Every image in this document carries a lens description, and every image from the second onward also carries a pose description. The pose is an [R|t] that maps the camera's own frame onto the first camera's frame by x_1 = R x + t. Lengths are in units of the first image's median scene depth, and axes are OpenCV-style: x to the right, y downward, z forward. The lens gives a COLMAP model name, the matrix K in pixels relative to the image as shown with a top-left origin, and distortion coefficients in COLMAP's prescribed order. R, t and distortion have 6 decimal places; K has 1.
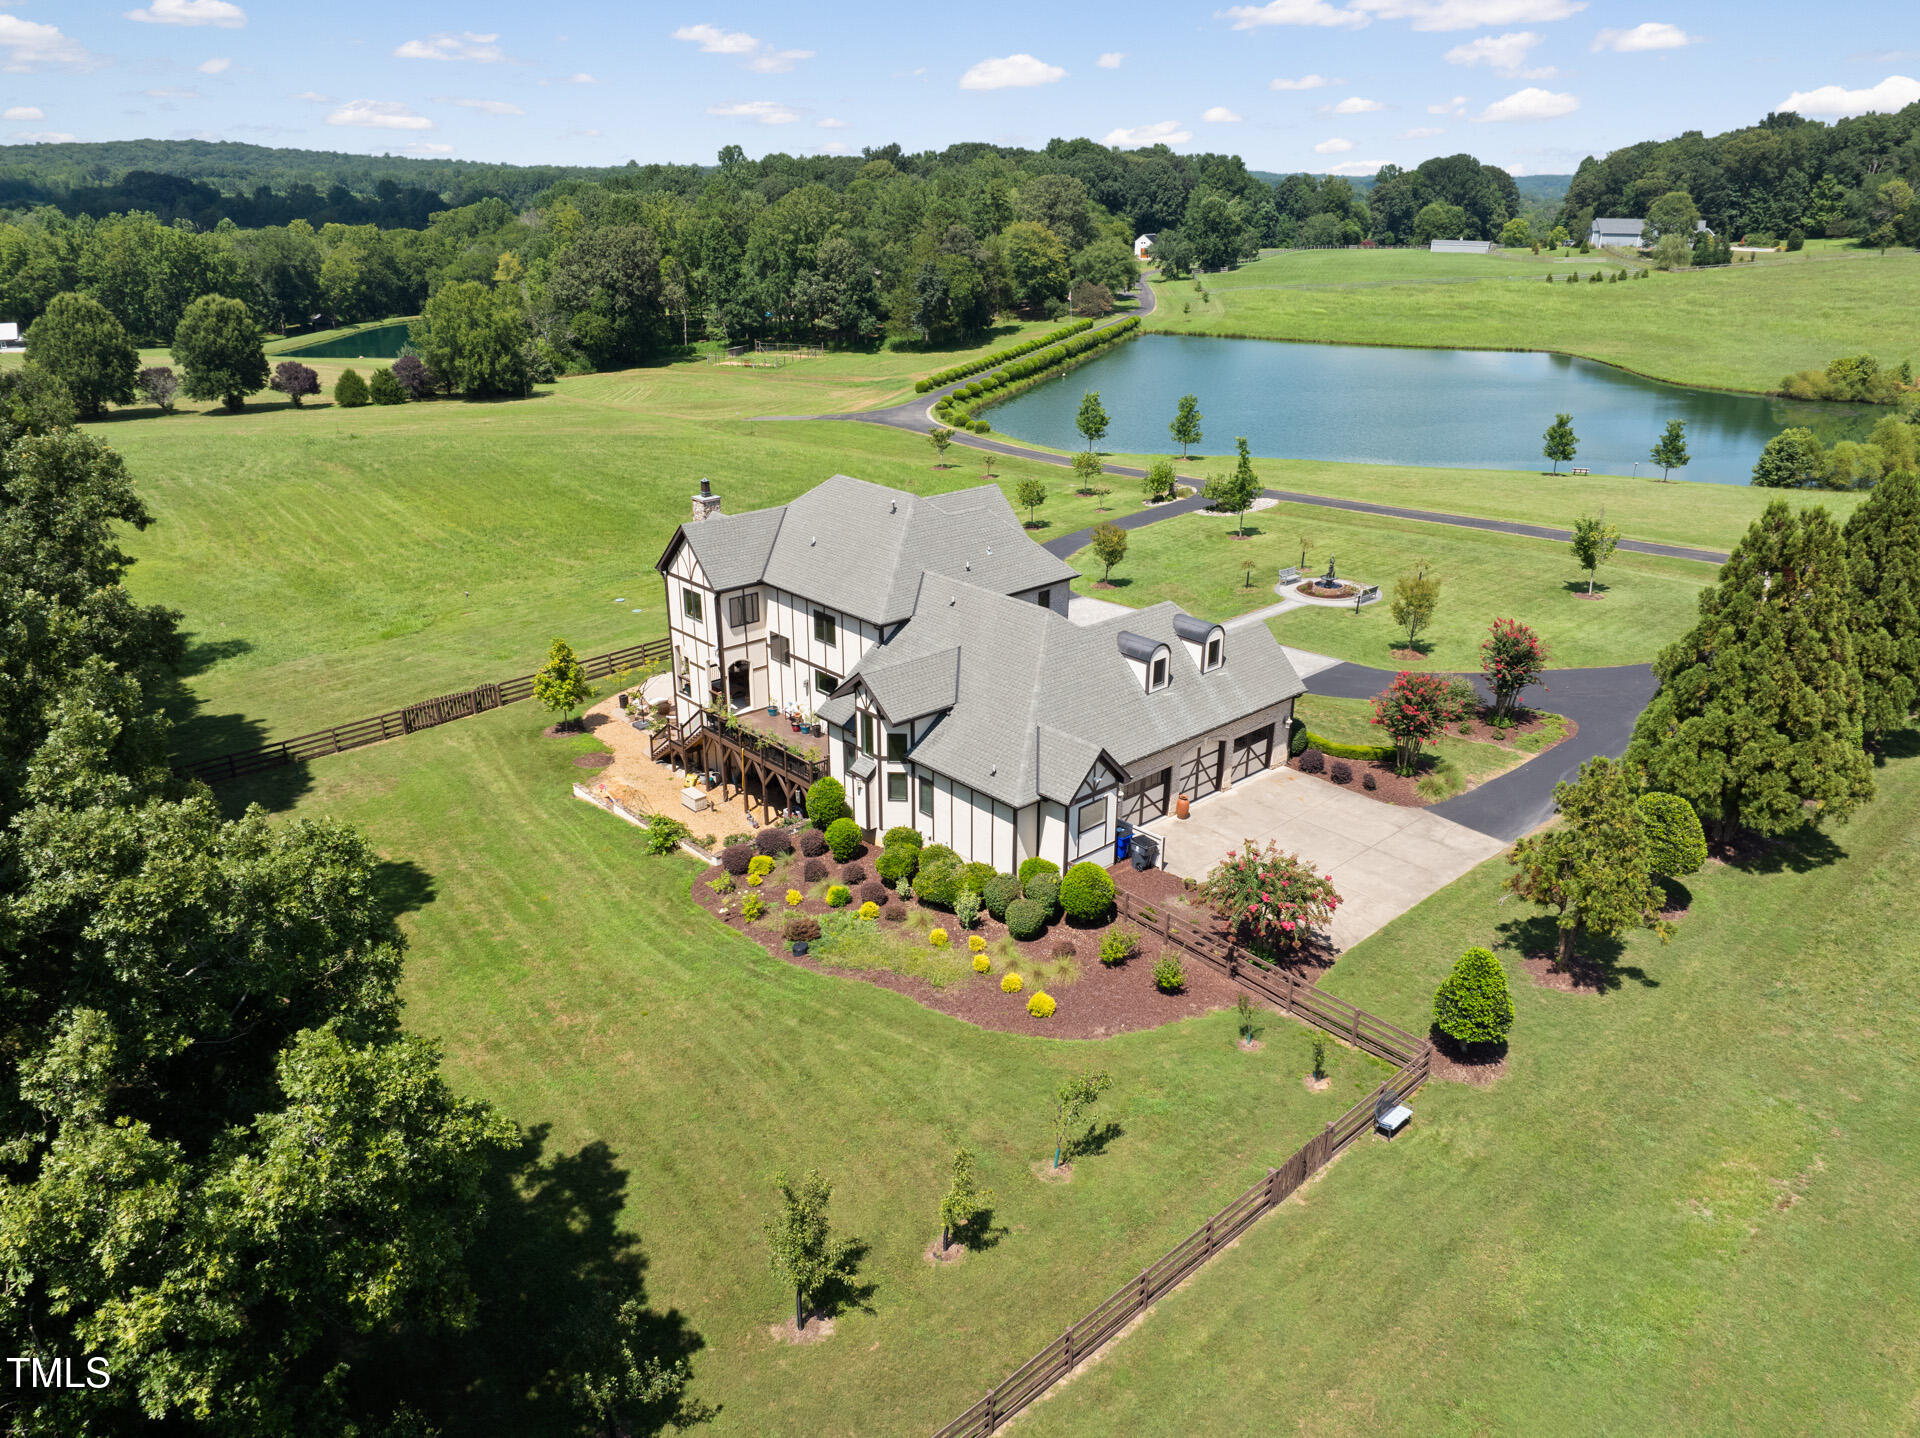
lens RADIAL K [[1346.0, 0, 973.7], [0, 1346.0, 729.4], [0, 0, 1]] dist [-0.053823, 0.028652]
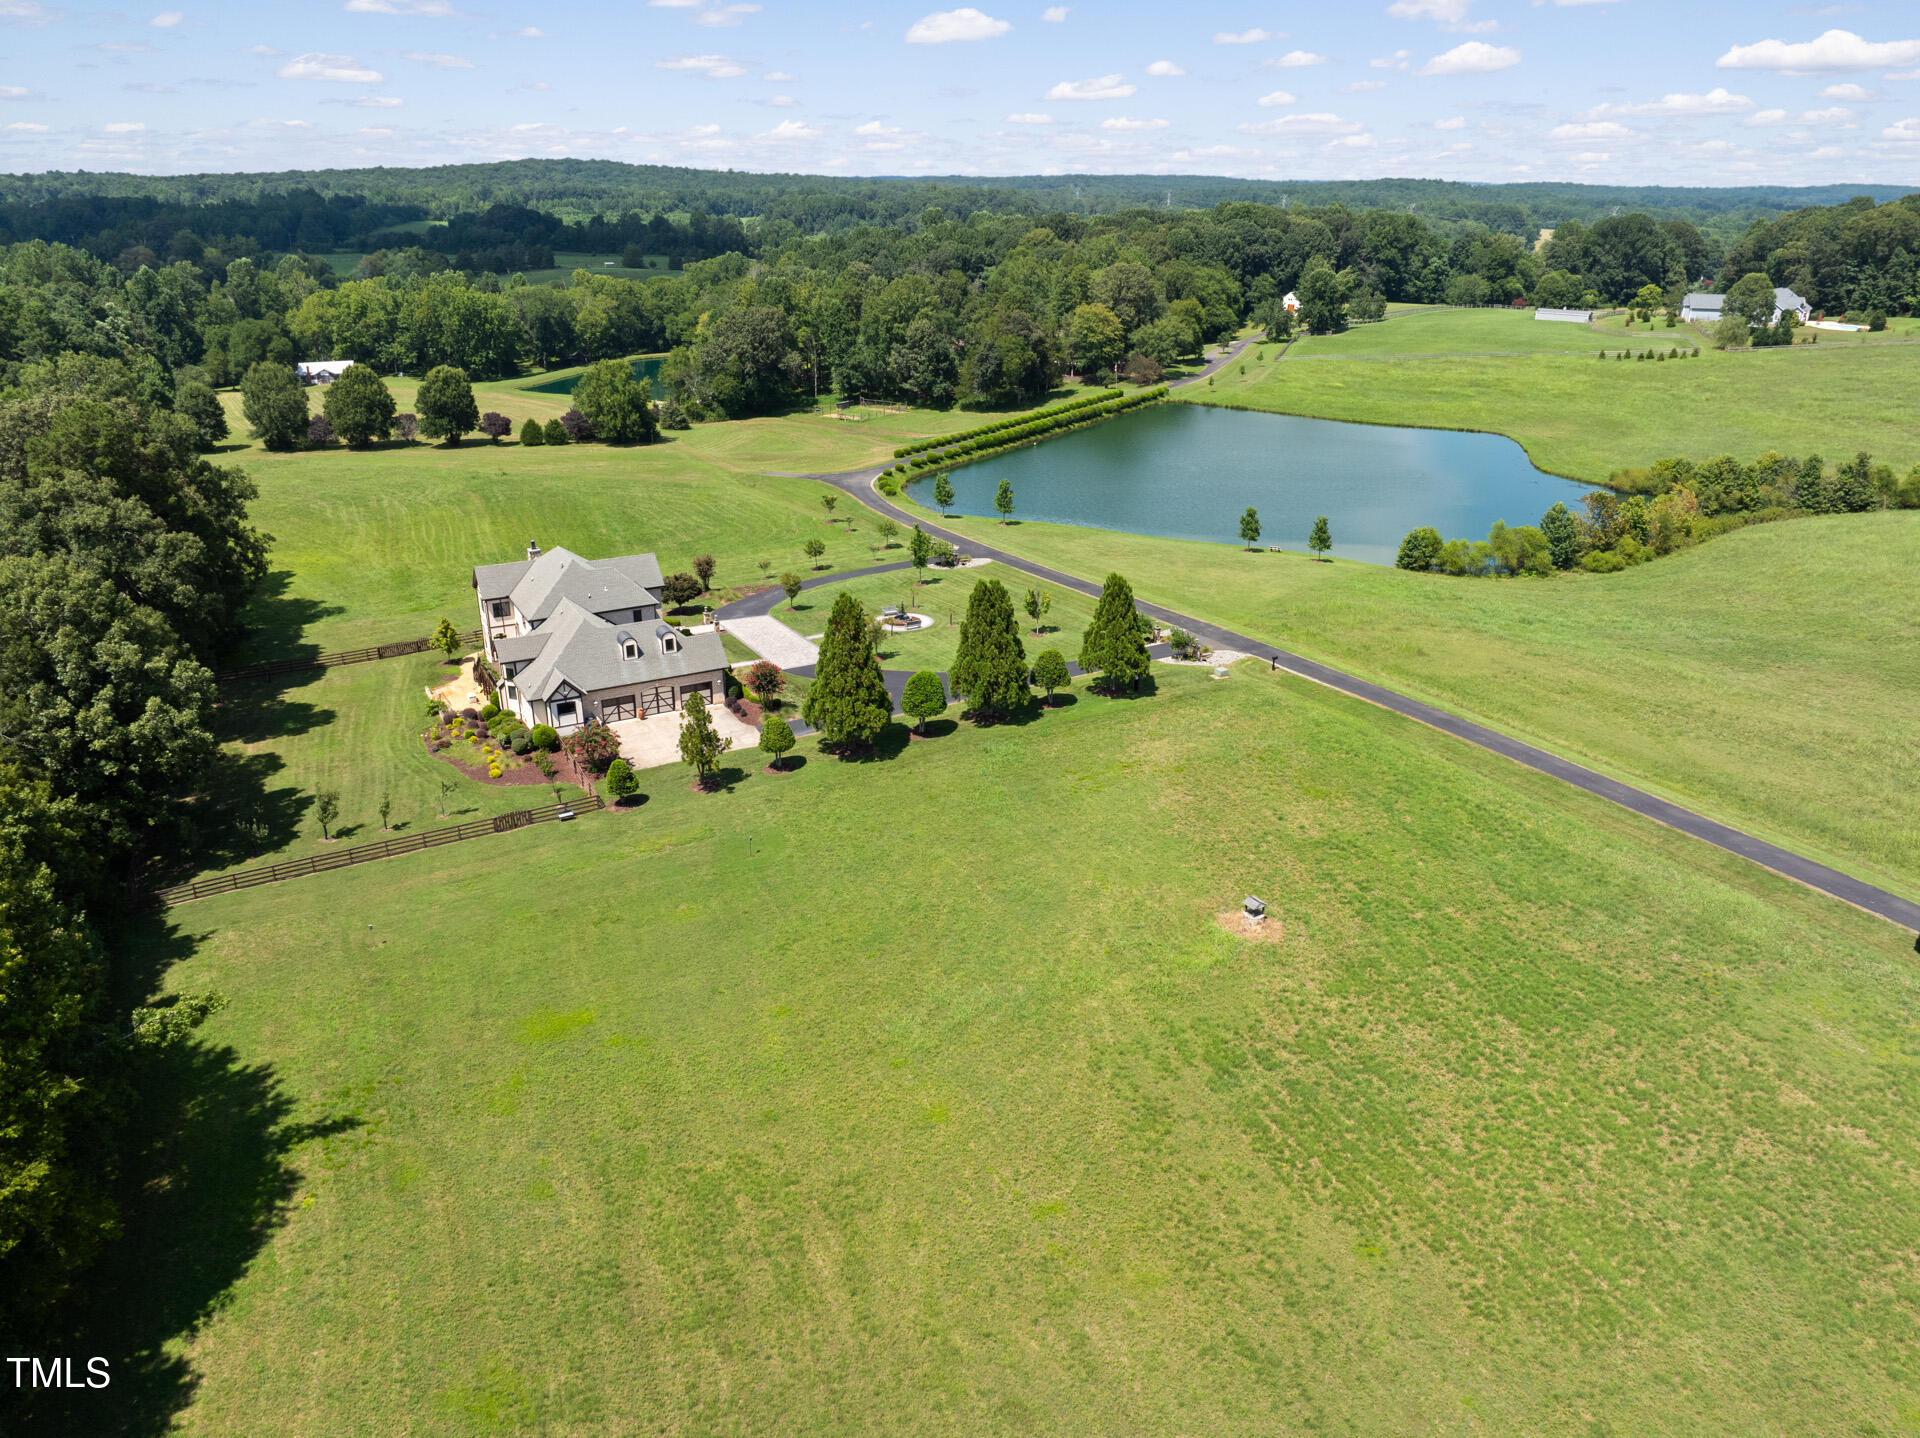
lens RADIAL K [[1346.0, 0, 951.2], [0, 1346.0, 700.9], [0, 0, 1]] dist [-0.053823, 0.028652]
pose [[0.970696, 0.083130, -0.225475, 0.237621], [-0.088600, 0.995966, -0.014230, 0.004871], [0.223382, 0.033790, 0.974145, -0.208341]]
